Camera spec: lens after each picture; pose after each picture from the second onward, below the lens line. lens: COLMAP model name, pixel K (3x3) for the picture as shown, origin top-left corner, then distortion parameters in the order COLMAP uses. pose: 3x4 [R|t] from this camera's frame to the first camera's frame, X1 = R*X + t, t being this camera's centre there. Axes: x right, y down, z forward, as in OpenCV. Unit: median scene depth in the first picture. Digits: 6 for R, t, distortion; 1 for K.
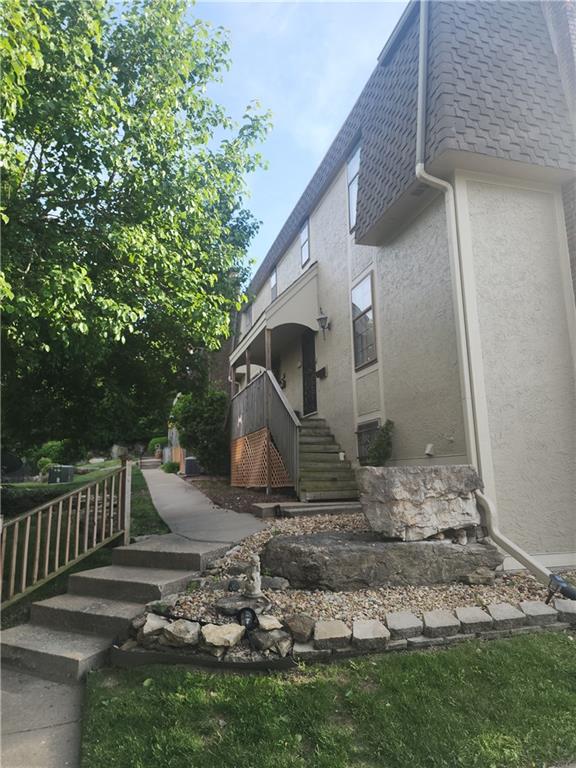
lens RADIAL K [[515.1, 0, 291.1], [0, 515.1, 387.3], [0, 0, 1]] dist [0.010131, -0.014120]
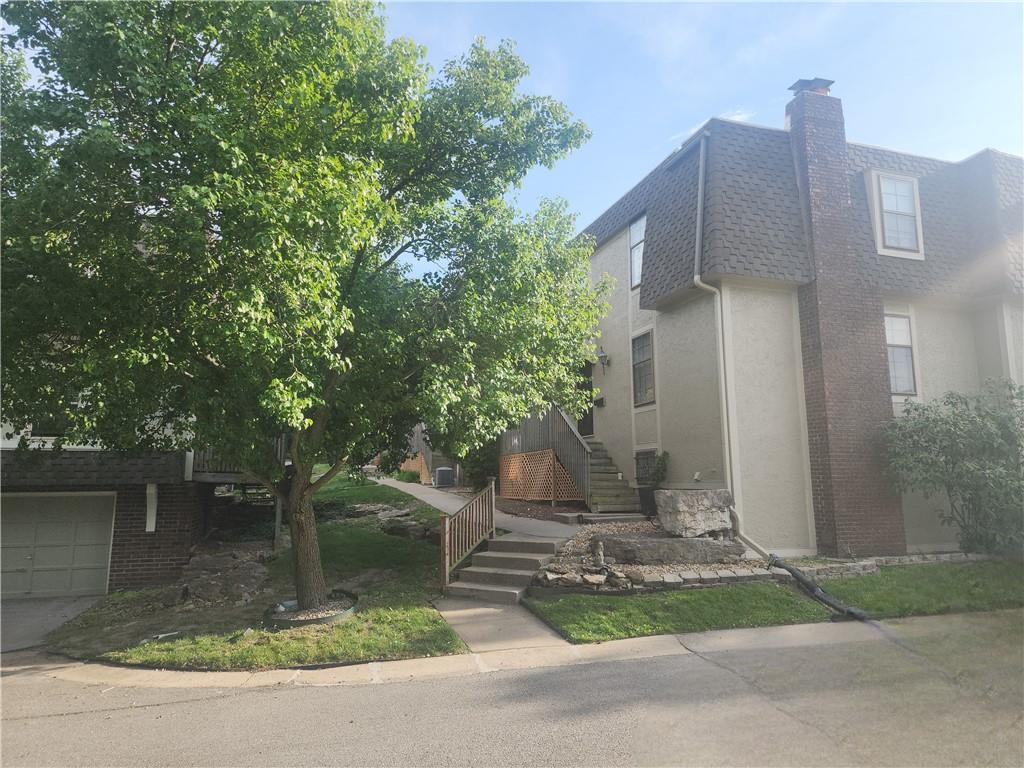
lens RADIAL K [[686.8, 0, 507.5], [0, 686.8, 380.4], [0, 0, 1]] dist [0.010131, -0.014120]
pose [[0.999357, 0.022817, 0.027657, -0.374334], [-0.023424, 0.999488, 0.021798, -0.206984], [-0.027146, -0.022432, 0.999380, -1.036514]]
